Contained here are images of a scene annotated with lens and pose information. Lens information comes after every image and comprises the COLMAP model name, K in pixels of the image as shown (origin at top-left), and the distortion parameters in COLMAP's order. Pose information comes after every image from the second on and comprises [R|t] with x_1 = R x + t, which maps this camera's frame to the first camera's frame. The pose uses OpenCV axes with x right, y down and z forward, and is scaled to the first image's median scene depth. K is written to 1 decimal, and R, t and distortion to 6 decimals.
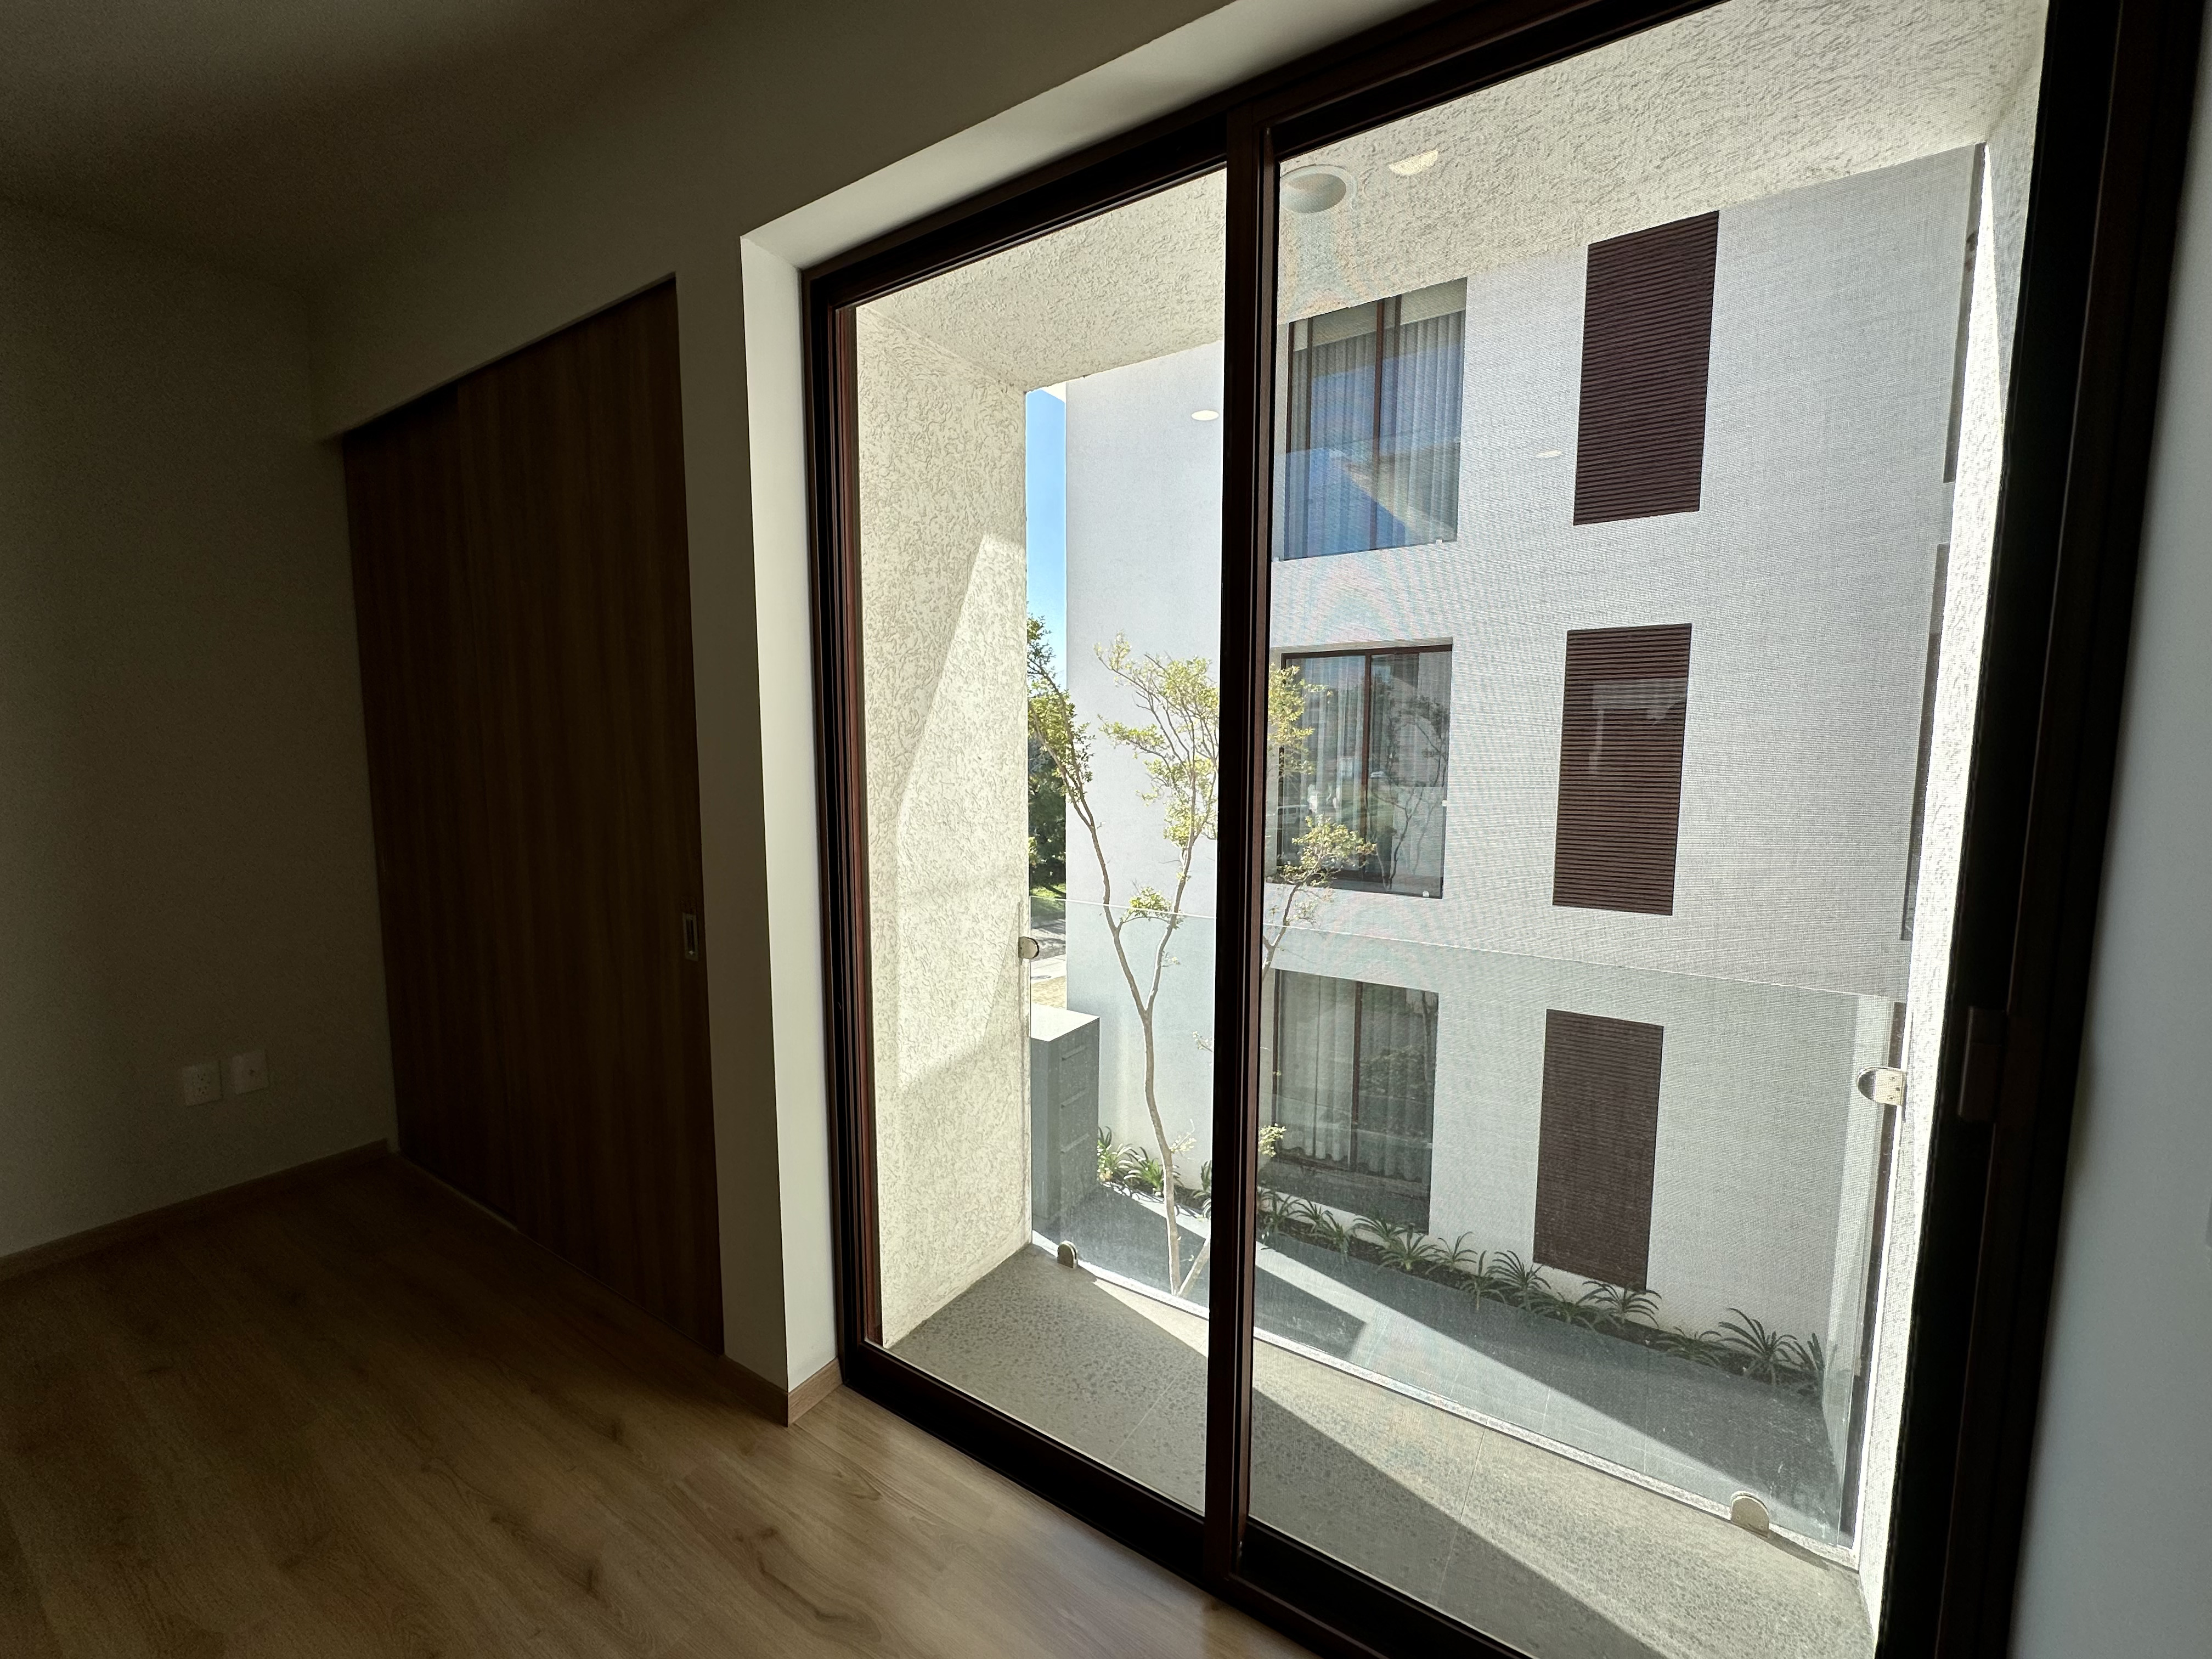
lens RADIAL K [[880.0, 0, 1106.0], [0, 880.0, 829.5], [0, 0, 1]] dist [-0.001169, -0.000295]
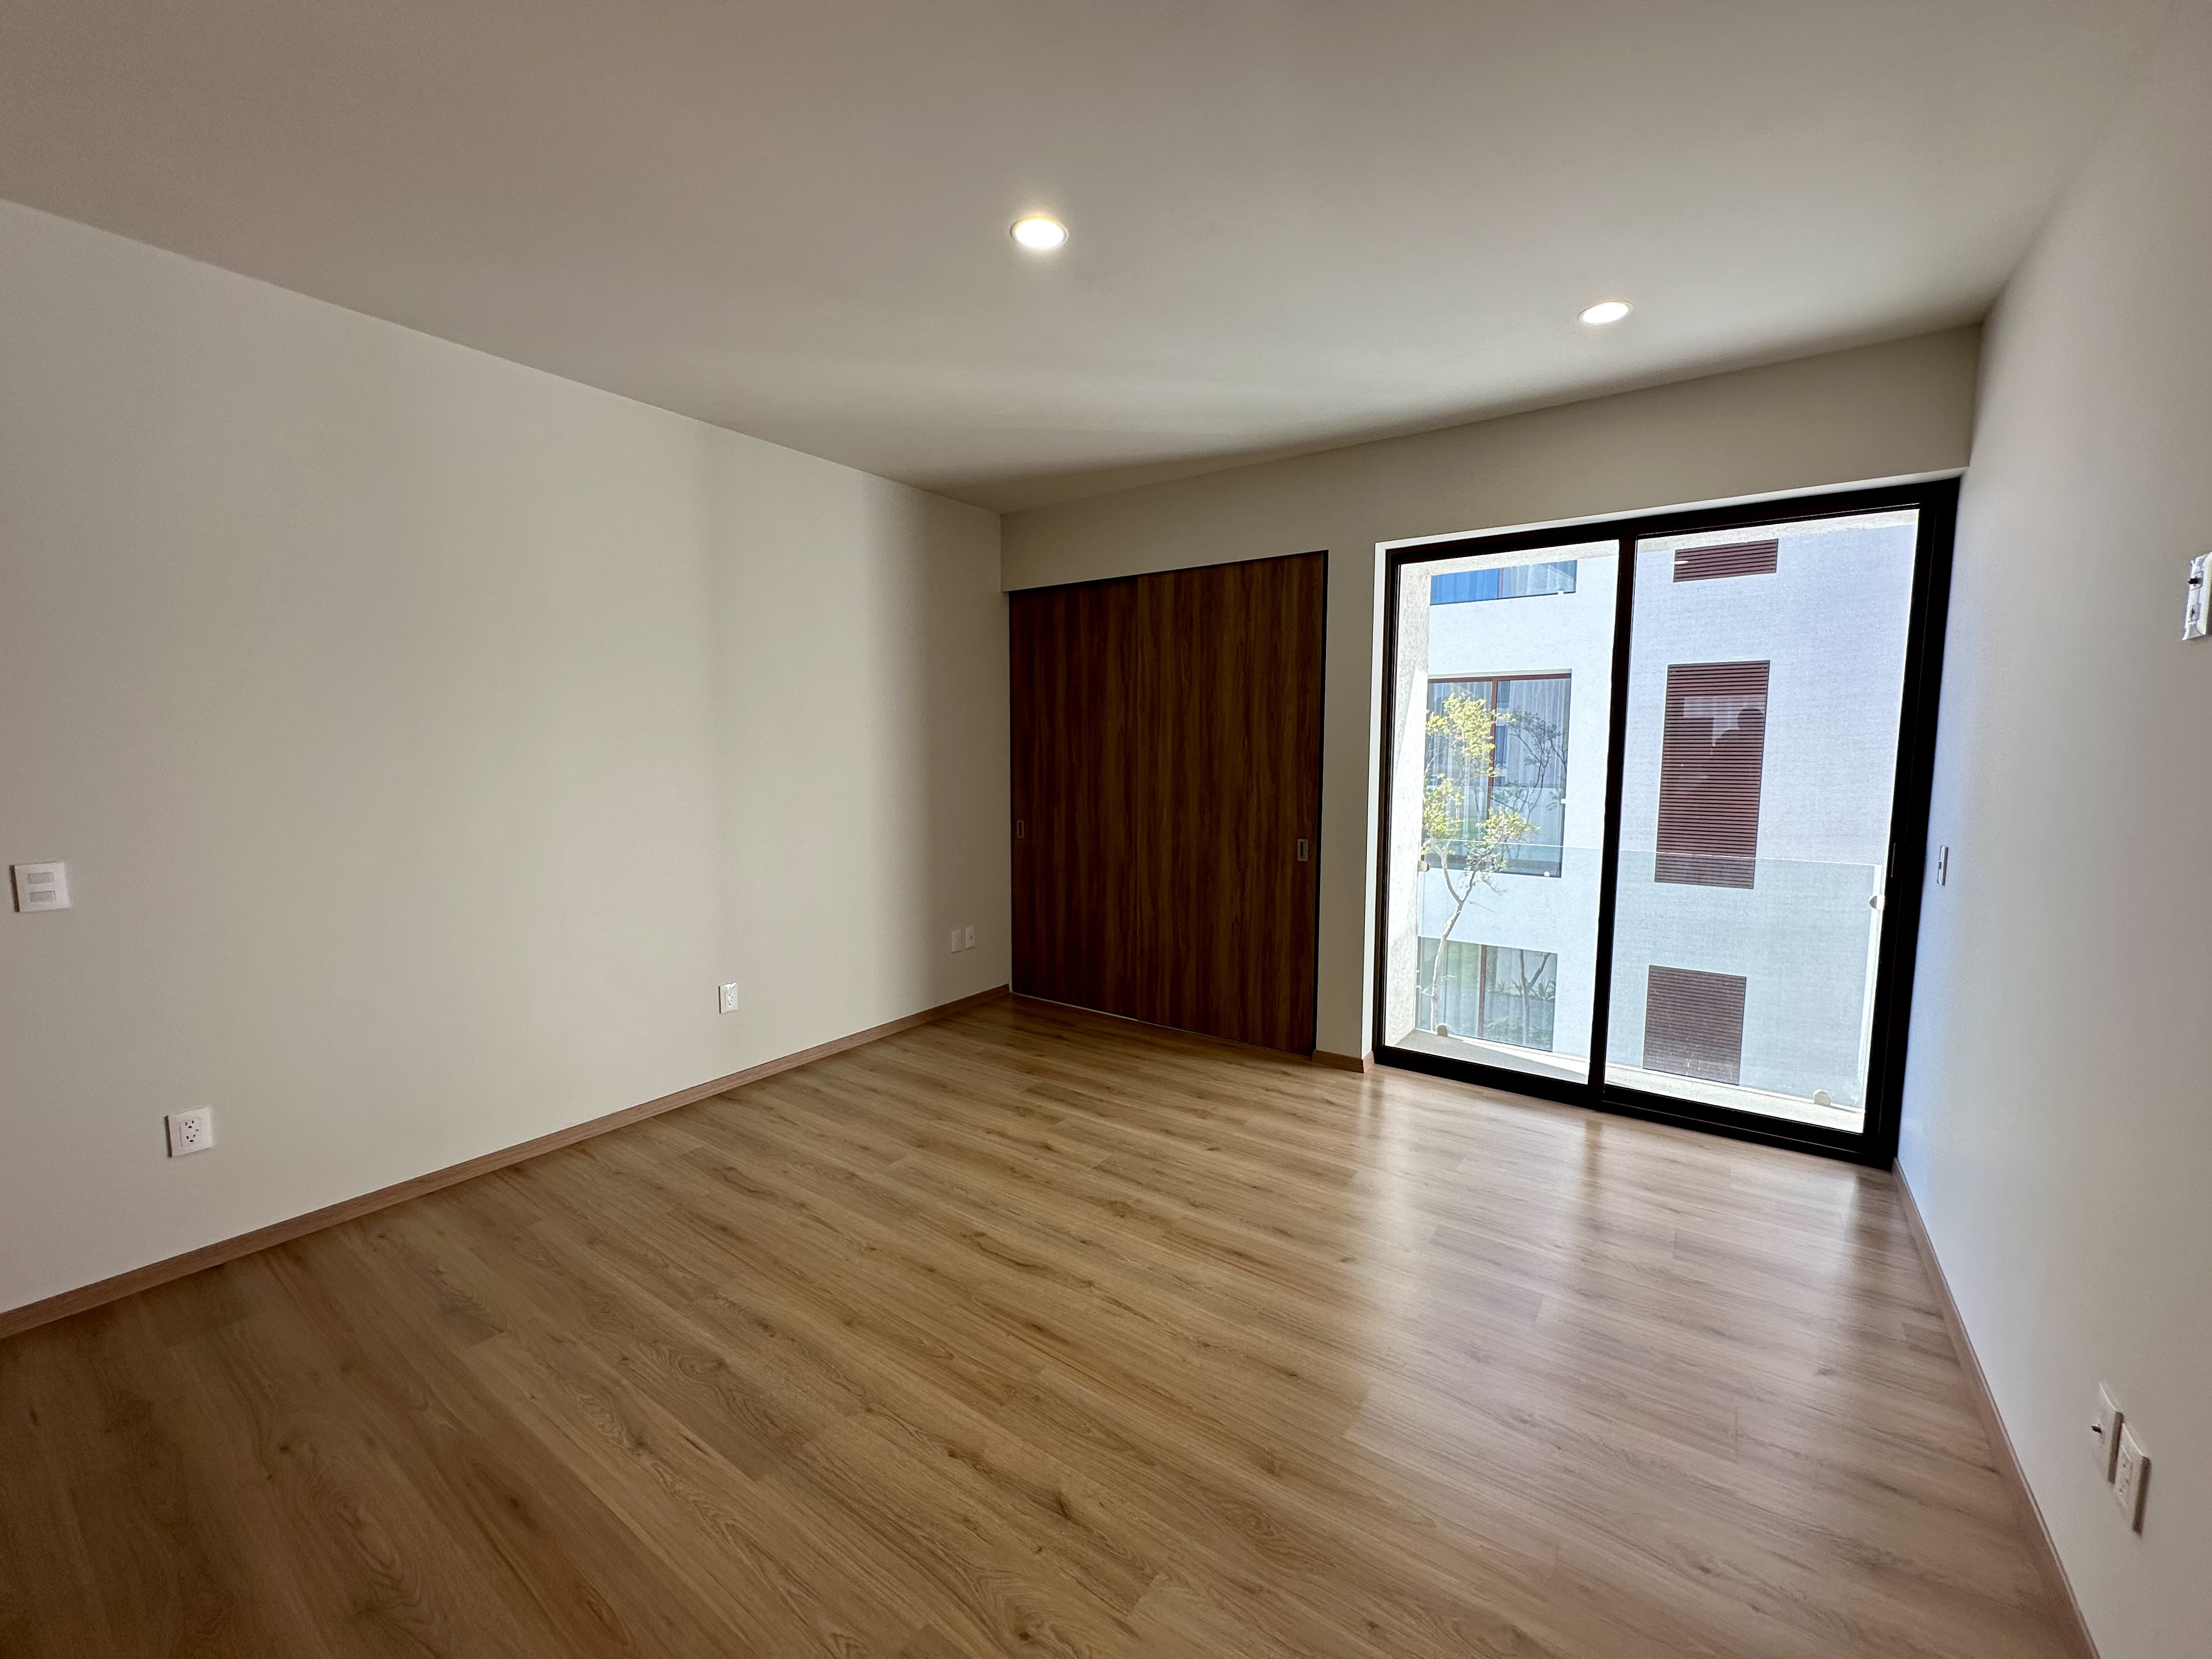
lens RADIAL K [[880.0, 0, 1106.0], [0, 880.0, 829.5], [0, 0, 1]] dist [-0.001169, -0.000295]
pose [[0.998847, 0.004649, -0.047786, -0.628067], [-0.004957, 0.999968, -0.006331, 0.065314], [0.047755, 0.006560, 0.998838, -0.852302]]
